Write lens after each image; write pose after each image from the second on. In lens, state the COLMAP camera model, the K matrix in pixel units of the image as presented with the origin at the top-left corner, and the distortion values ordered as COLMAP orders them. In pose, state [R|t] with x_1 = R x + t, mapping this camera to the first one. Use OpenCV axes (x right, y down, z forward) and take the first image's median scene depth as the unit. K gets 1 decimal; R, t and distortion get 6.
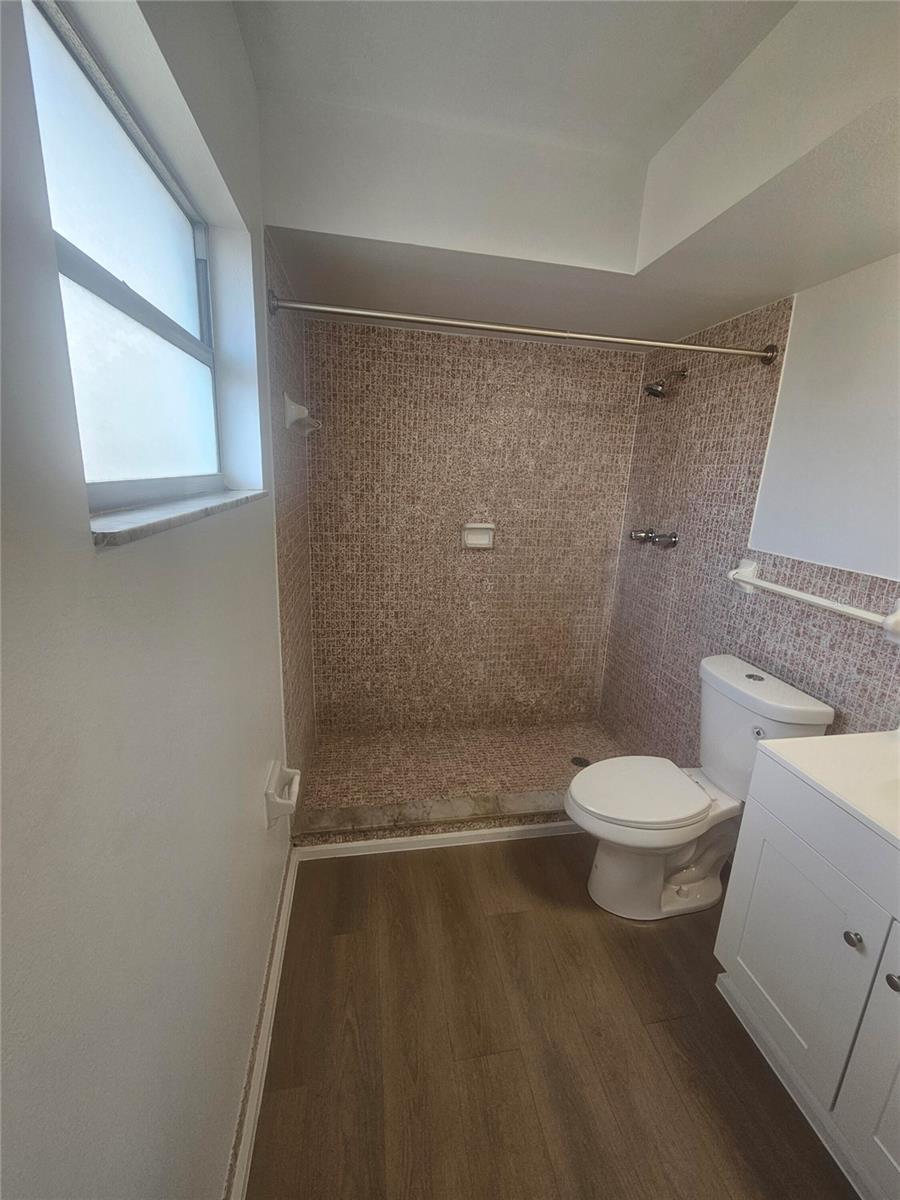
lens RADIAL K [[497.4, 0, 459.8], [0, 497.4, 594.1], [0, 0, 1]] dist [-0.000404, 0.000647]
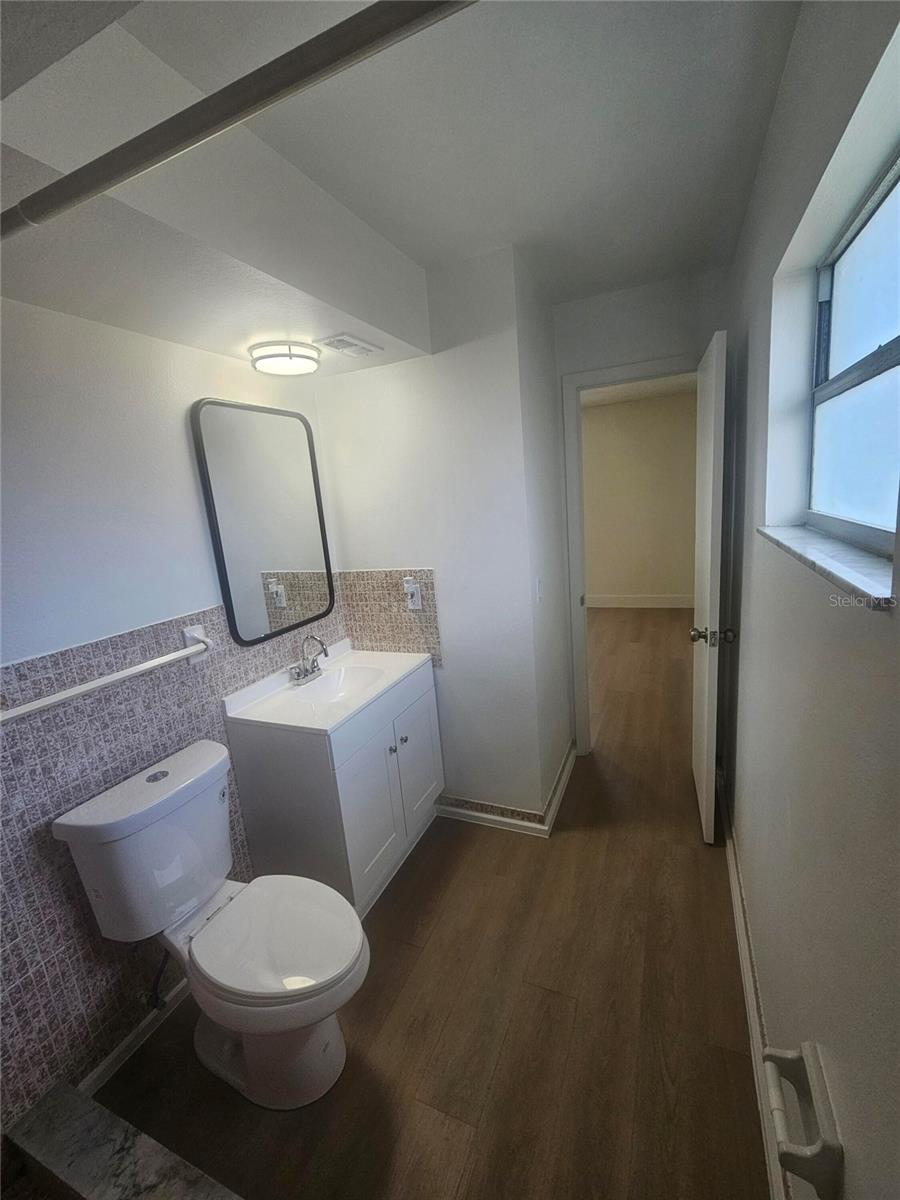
lens RADIAL K [[497.4, 0, 459.8], [0, 497.4, 594.1], [0, 0, 1]] dist [-0.000404, 0.000647]
pose [[-0.829811, -0.085699, 0.551425, -0.278577], [0.180492, 0.893809, 0.410522, -0.375623], [-0.528050, 0.440184, -0.726224, 1.256050]]
